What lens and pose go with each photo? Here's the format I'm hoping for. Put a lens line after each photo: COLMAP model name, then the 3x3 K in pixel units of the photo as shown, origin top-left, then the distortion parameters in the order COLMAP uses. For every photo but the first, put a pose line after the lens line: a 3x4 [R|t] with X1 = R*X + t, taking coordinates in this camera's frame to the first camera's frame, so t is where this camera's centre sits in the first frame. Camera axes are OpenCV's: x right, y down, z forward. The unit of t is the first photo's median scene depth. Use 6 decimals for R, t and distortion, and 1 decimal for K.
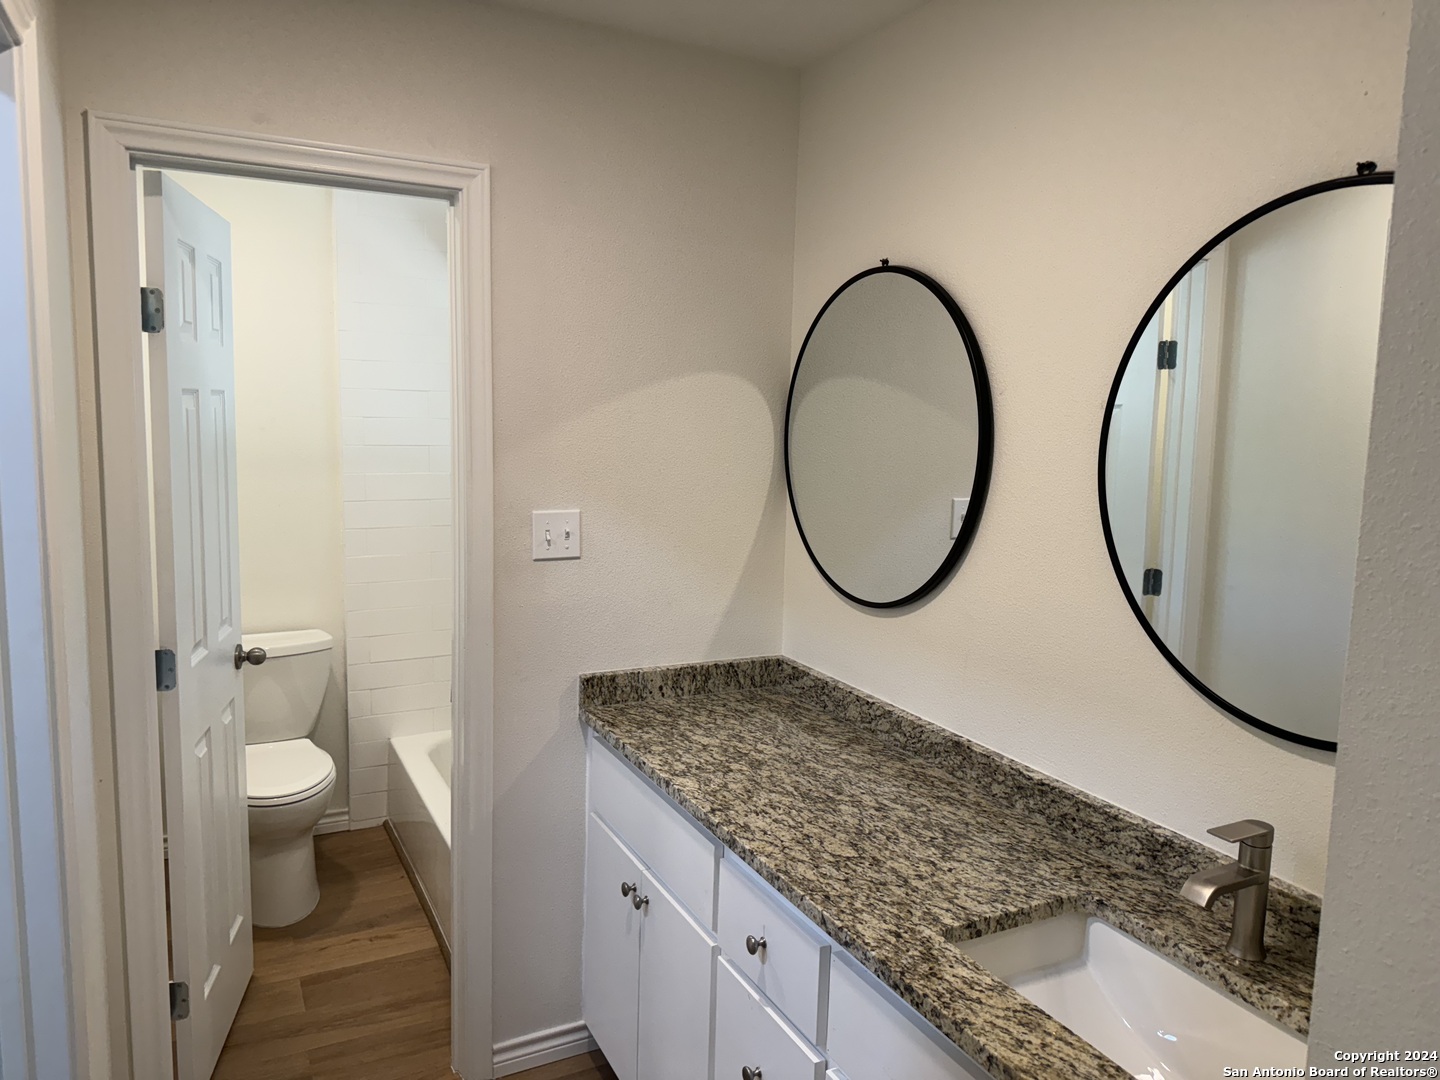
lens RADIAL K [[1015.8, 0, 729.3], [0, 1015.8, 536.8], [0, 0, 1]] dist [0.003379, 0.000664]
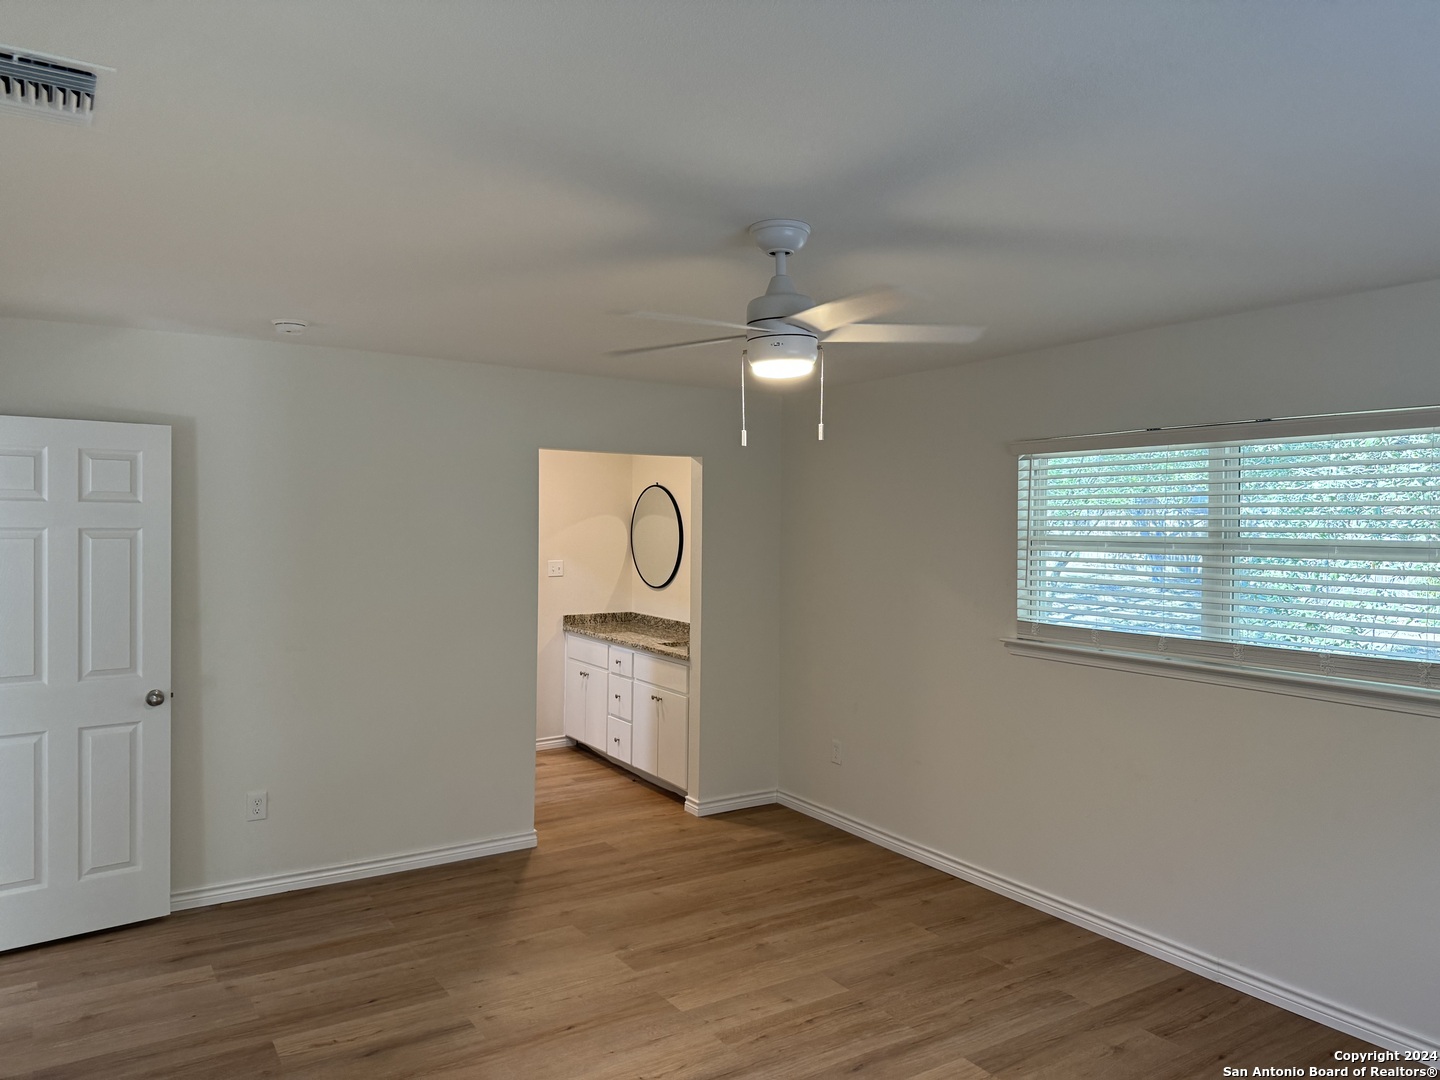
lens RADIAL K [[1015.8, 0, 729.3], [0, 1015.8, 536.8], [0, 0, 1]] dist [0.003379, 0.000664]
pose [[0.994641, -0.013984, 0.102437, 0.036802], [0.024210, 0.994766, -0.099270, 0.208783], [-0.100513, 0.101218, 0.989774, -1.986246]]
